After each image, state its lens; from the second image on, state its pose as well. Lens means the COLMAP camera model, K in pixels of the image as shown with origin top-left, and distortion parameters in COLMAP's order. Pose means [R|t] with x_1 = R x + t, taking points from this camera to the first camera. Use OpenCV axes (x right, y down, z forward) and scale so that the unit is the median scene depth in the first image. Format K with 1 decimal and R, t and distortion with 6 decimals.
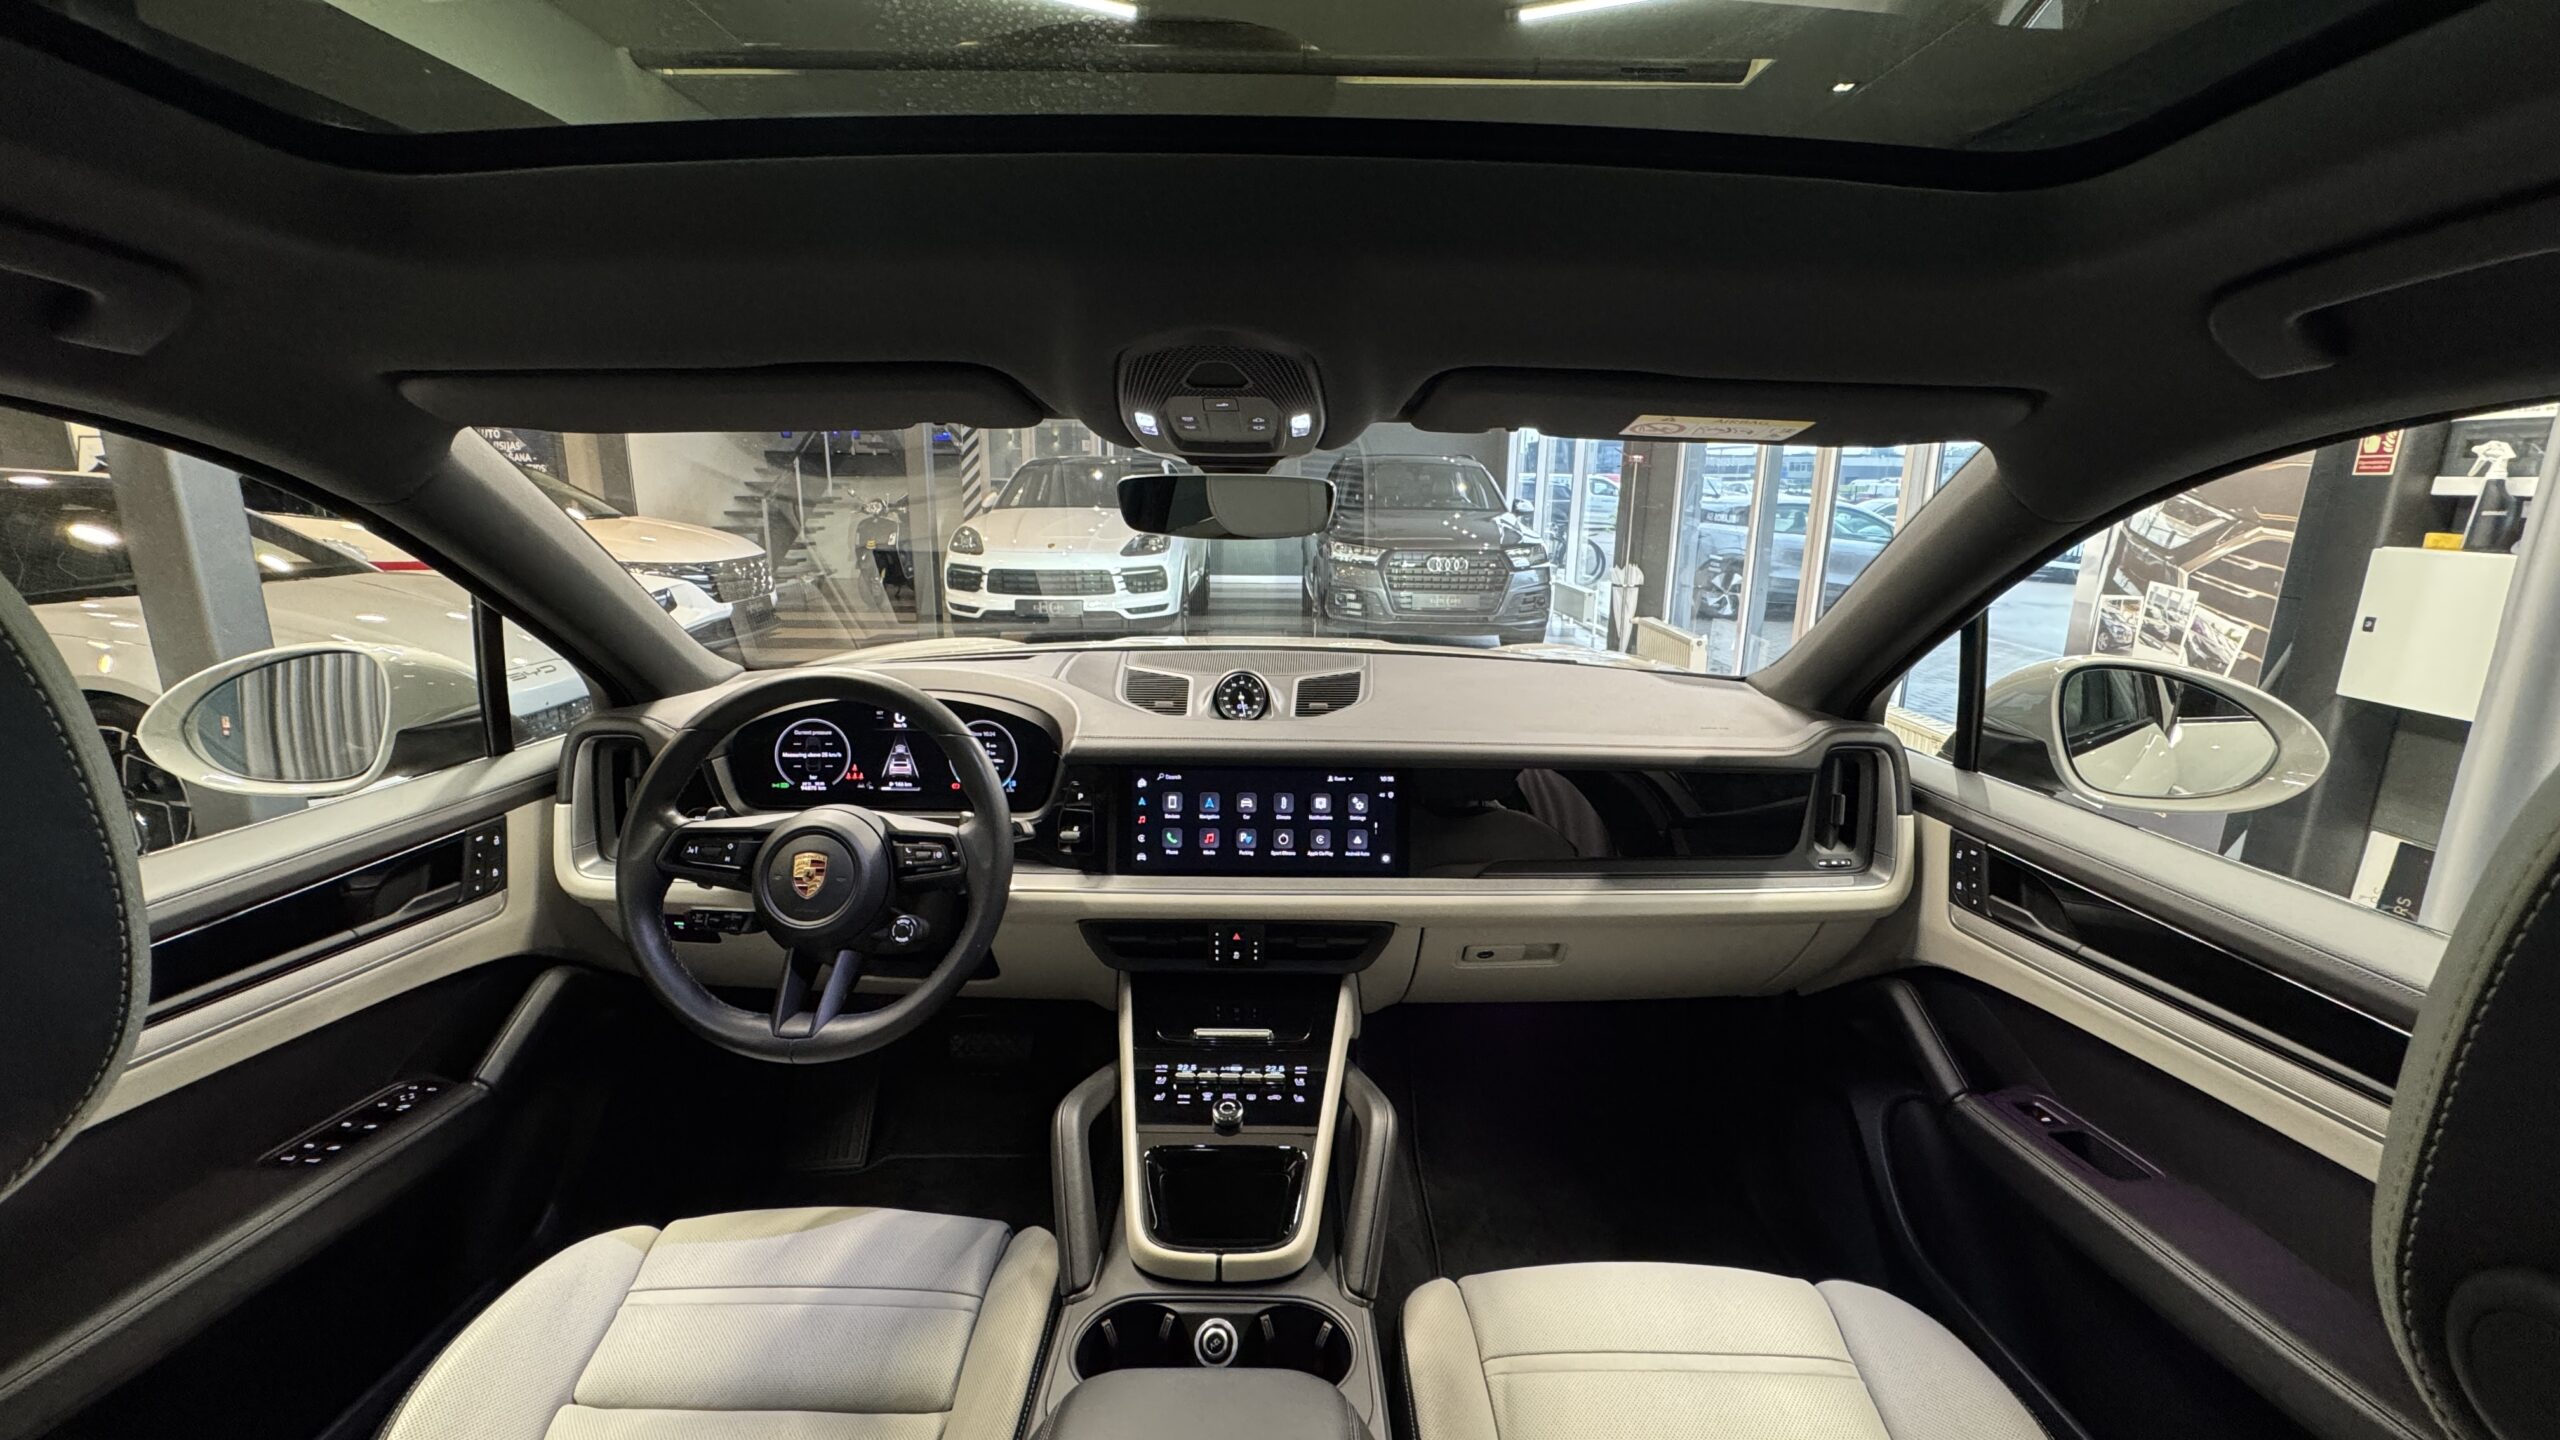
lens RADIAL K [[1013.5, 0, 1272.2], [0, 1013.5, 719.3], [0, 0, 1]] dist [0.010430, -0.003329]
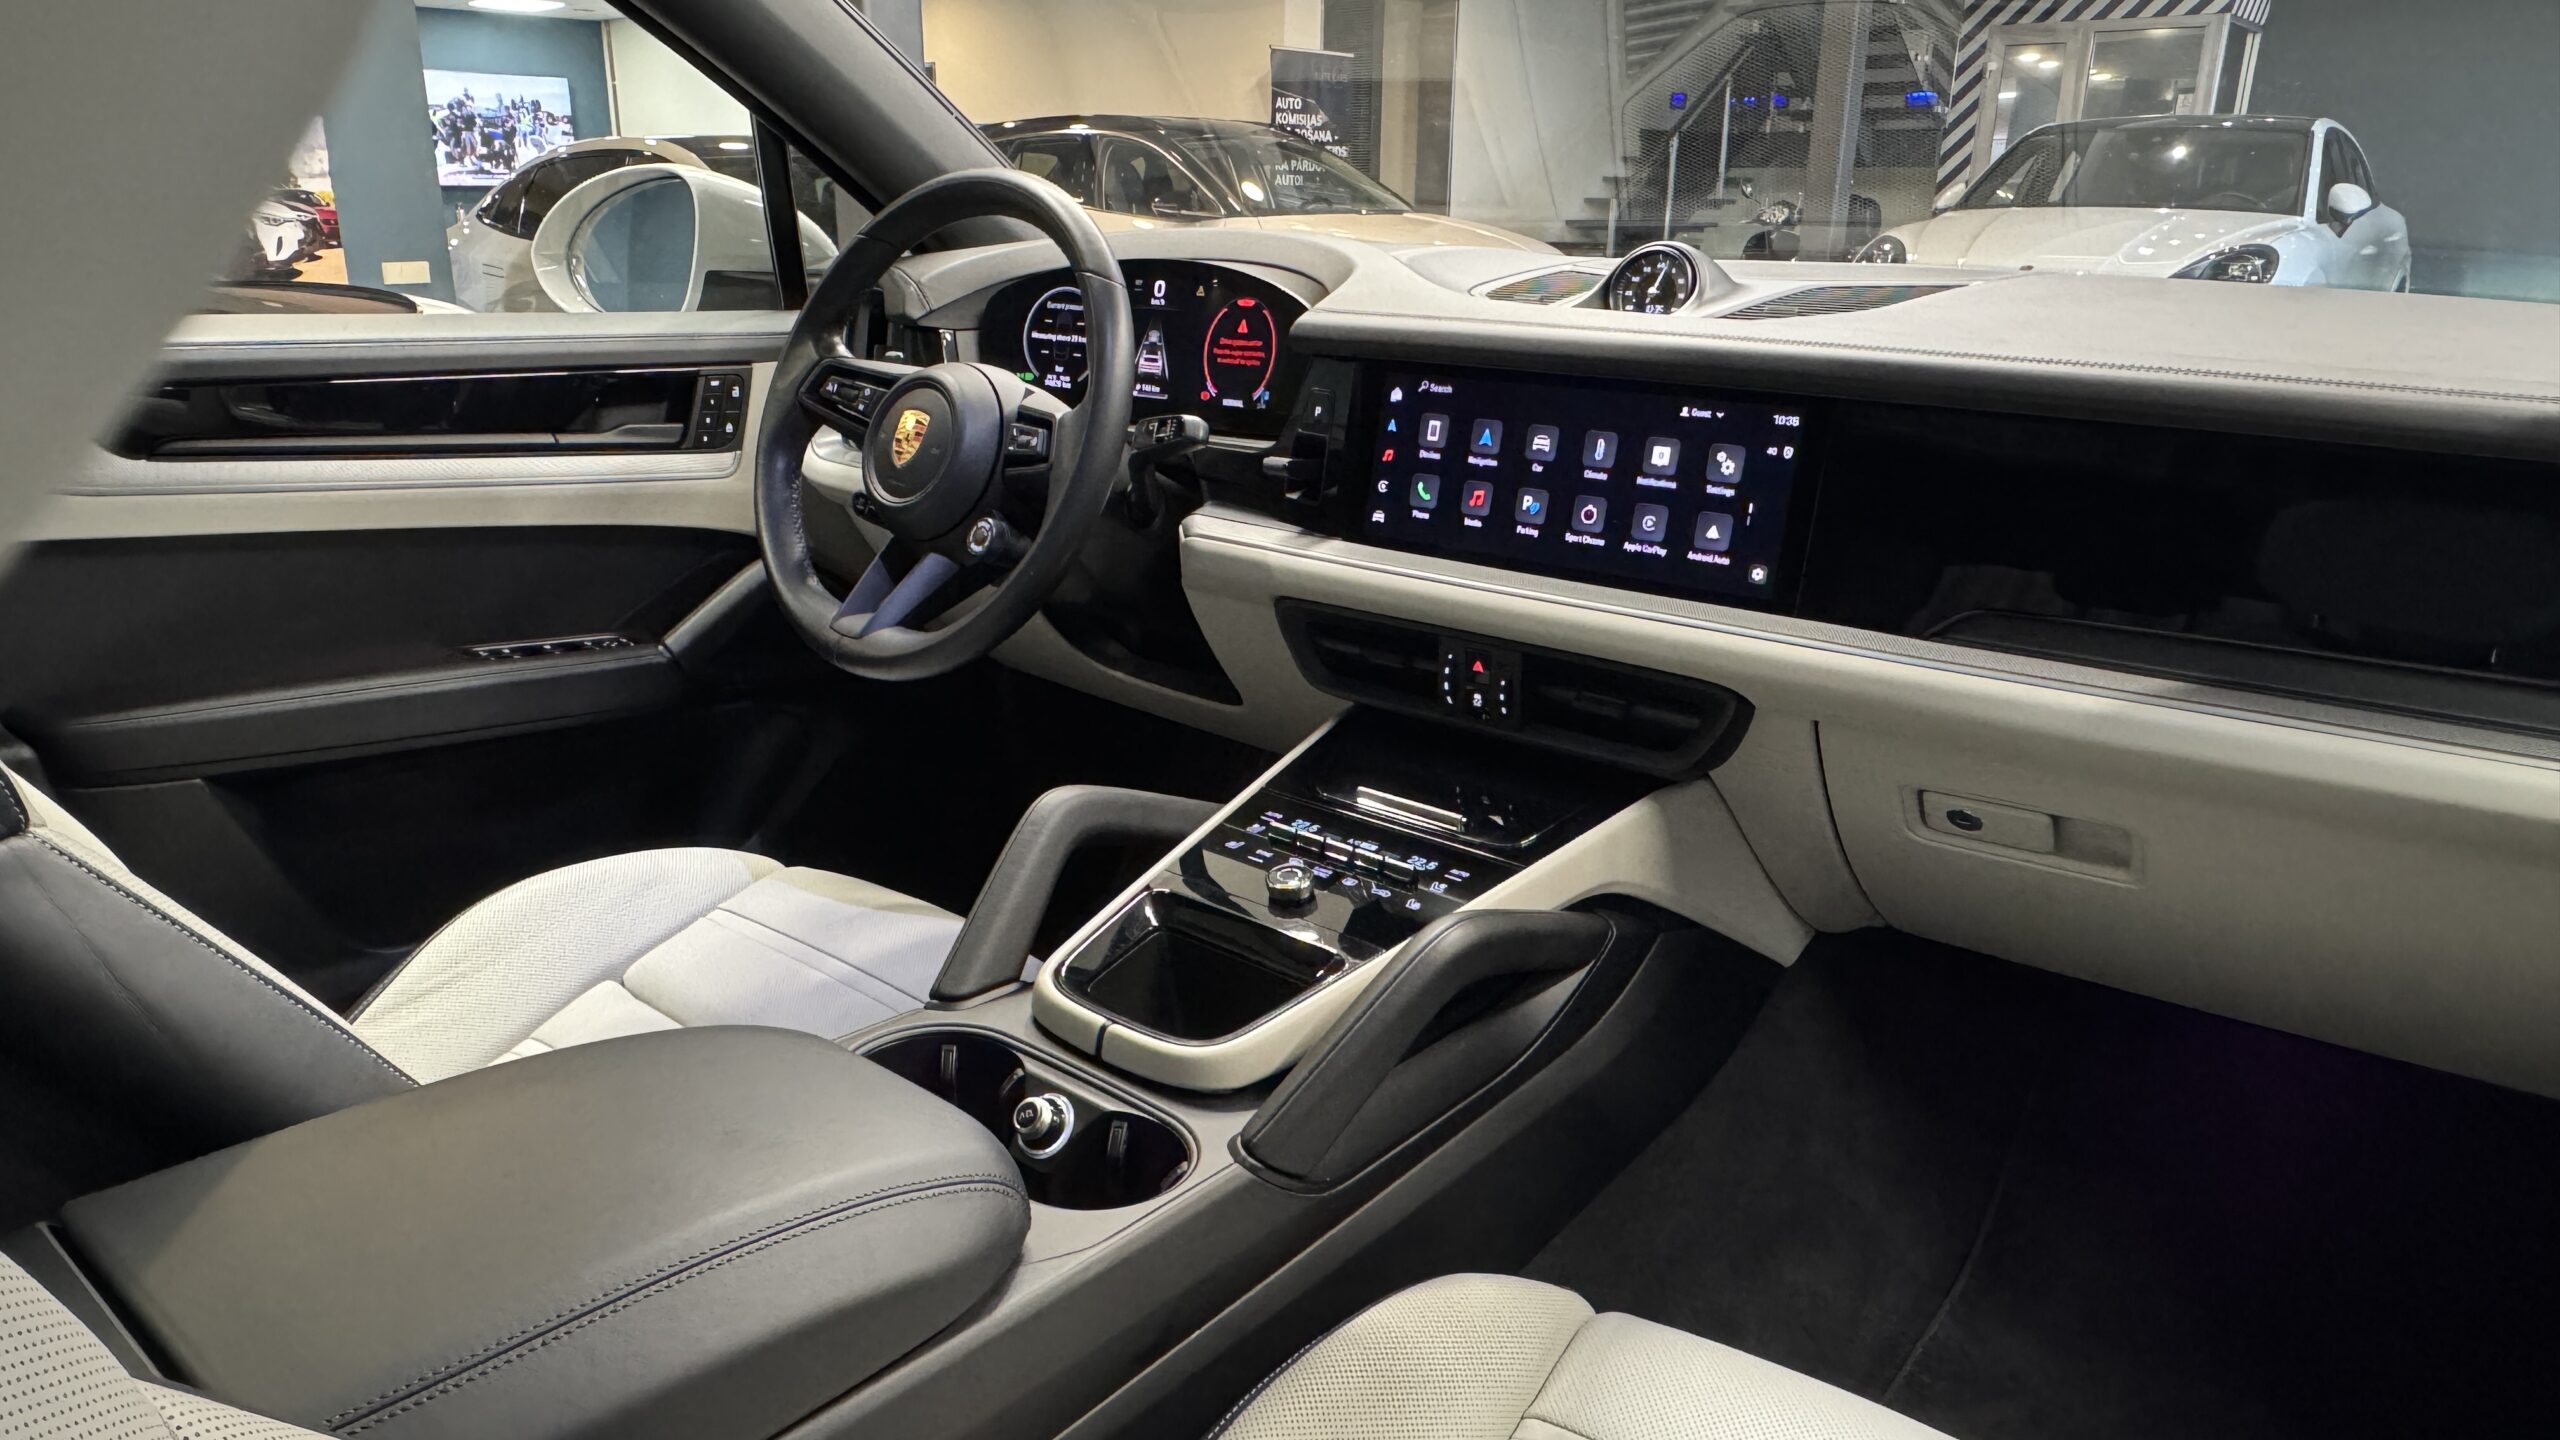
lens RADIAL K [[1630.0, 0, 1266.3], [0, 1630.0, 724.9], [0, 0, 1]] dist [0.000262, -0.000227]
pose [[0.767191, 0.193526, -0.611527, 0.182575], [-0.143138, 0.981011, 0.130880, 0.057260], [0.625243, -0.012877, 0.780324, 0.076371]]
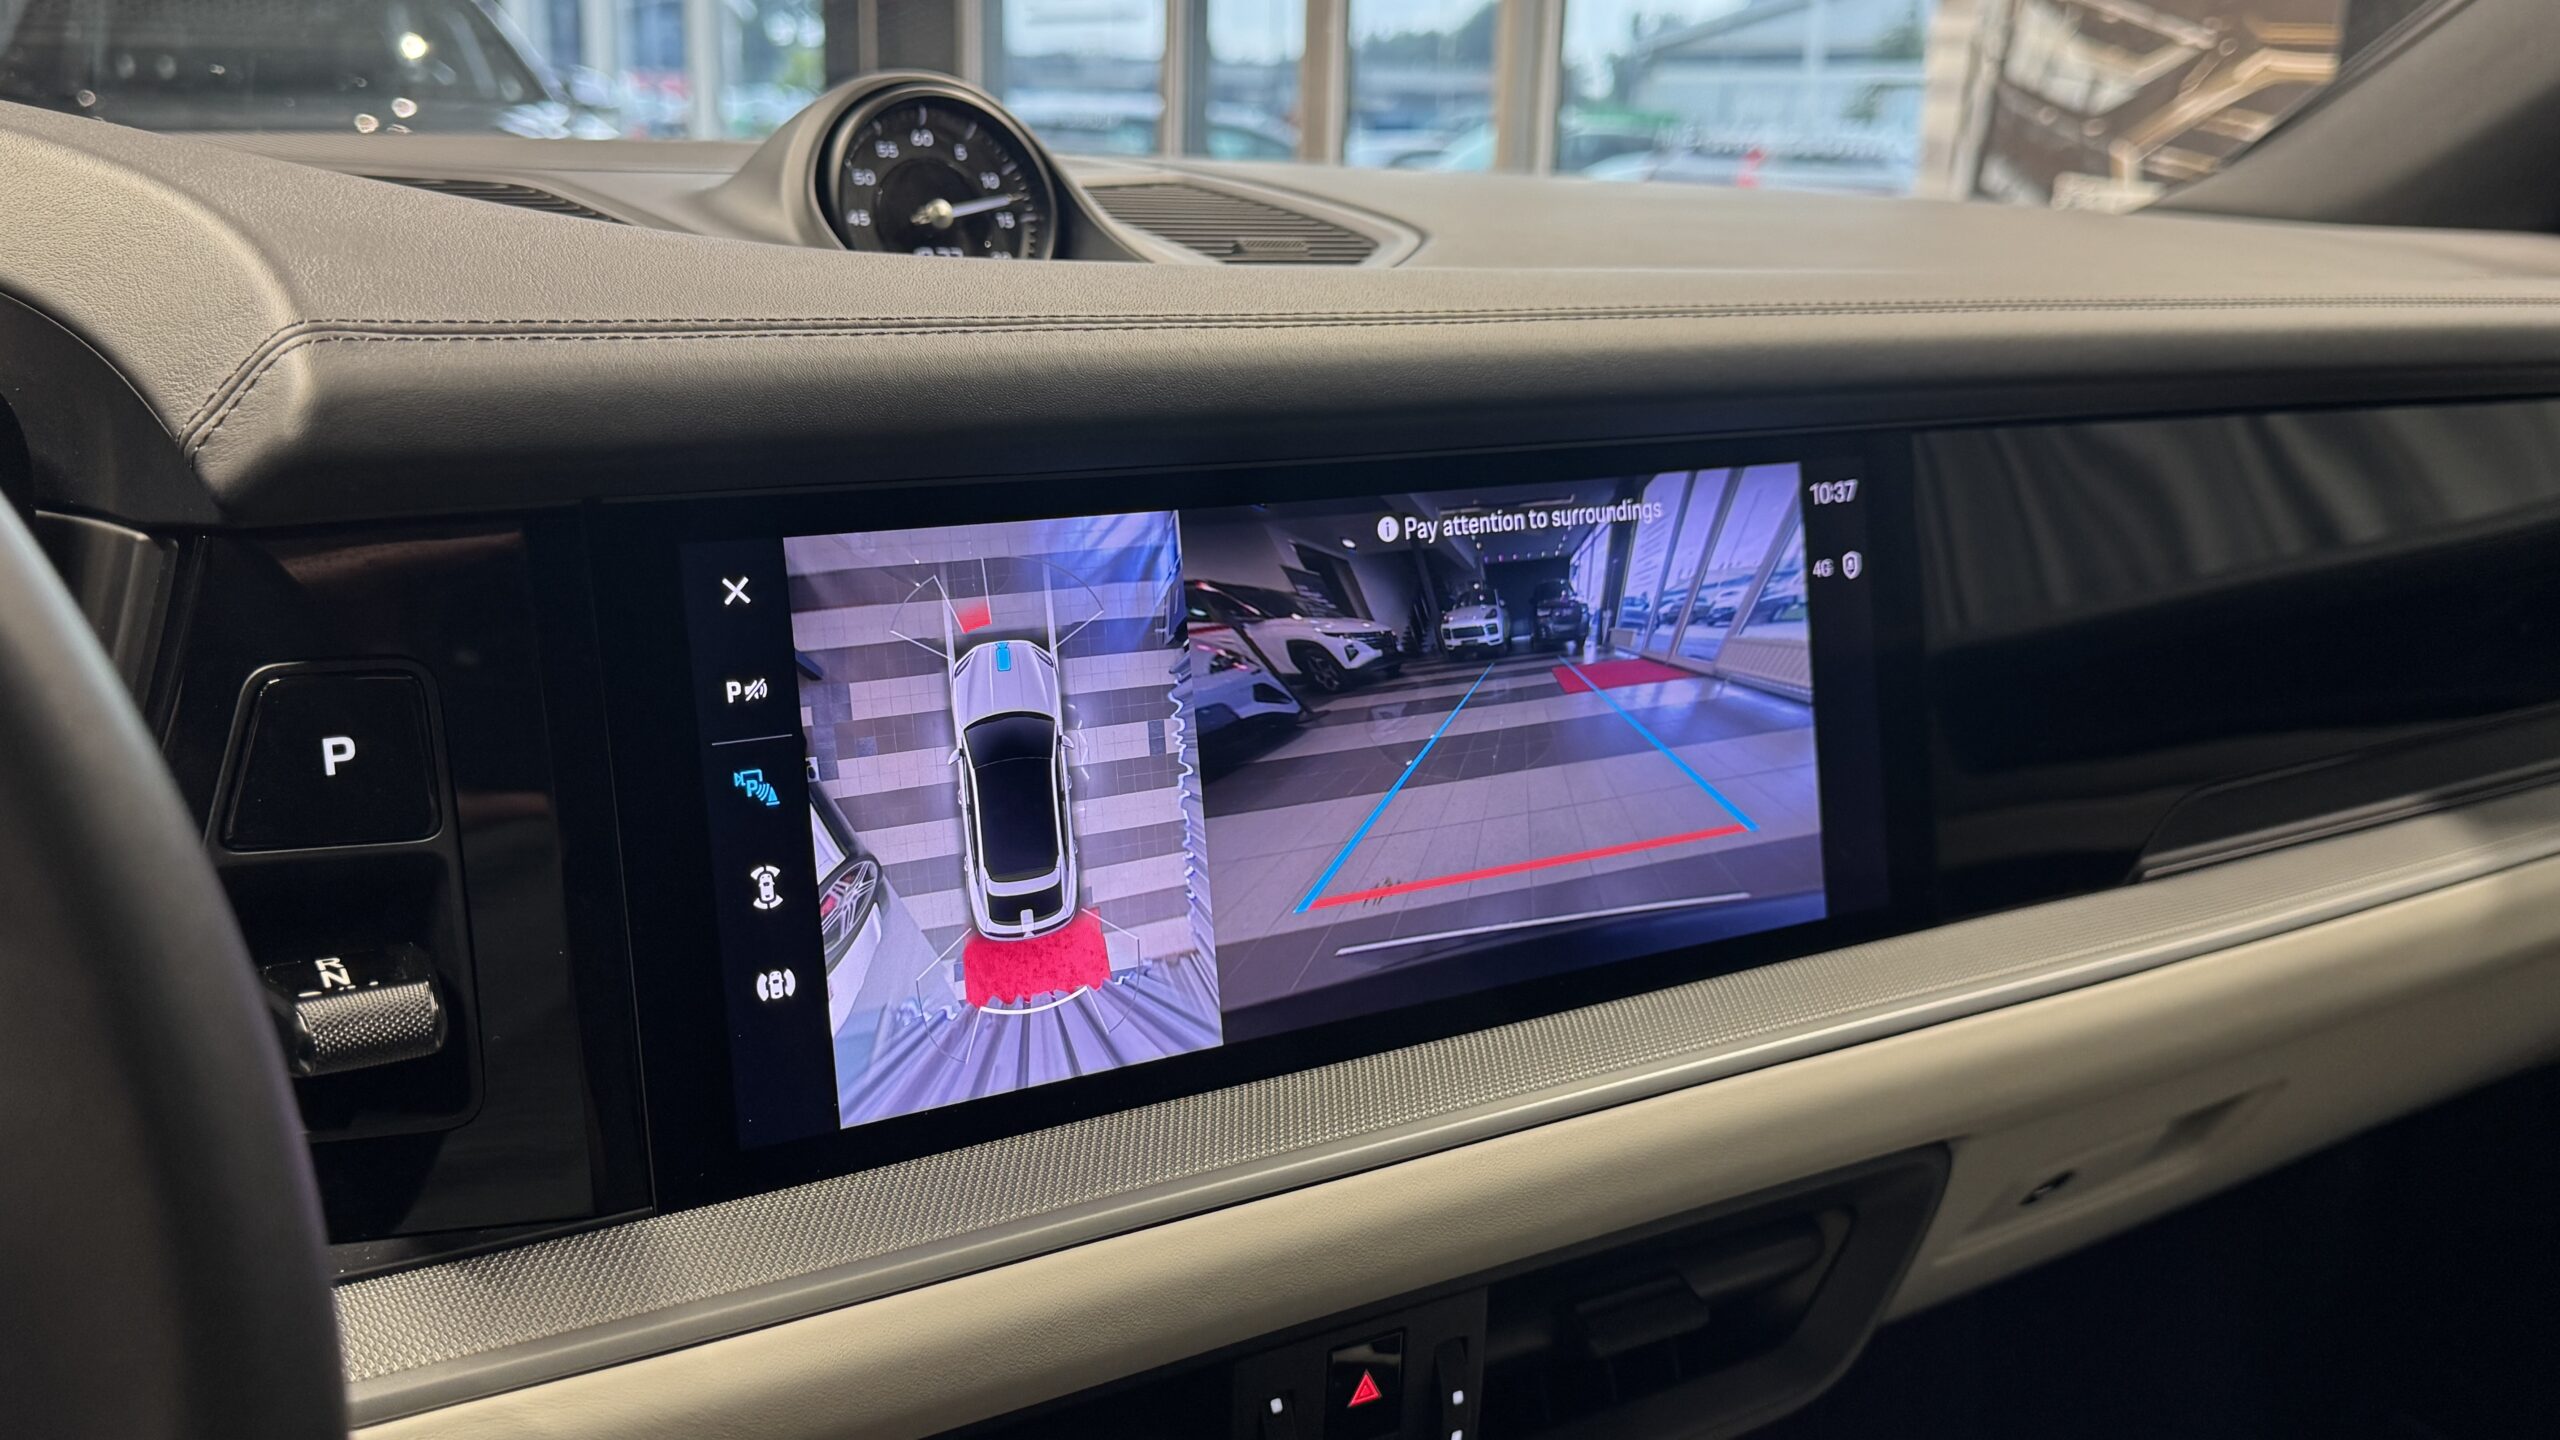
lens RADIAL K [[2304.8, 0, 1280.0], [0, 2304.8, 720.0], [0, 0, 1]] dist [0.008209, 0.001902]
pose [[0.845416, -0.113257, 0.521962, -0.101625], [0.094691, 0.993561, 0.062216, 0.025885], [-0.525647, -0.003174, 0.850697, 0.259806]]
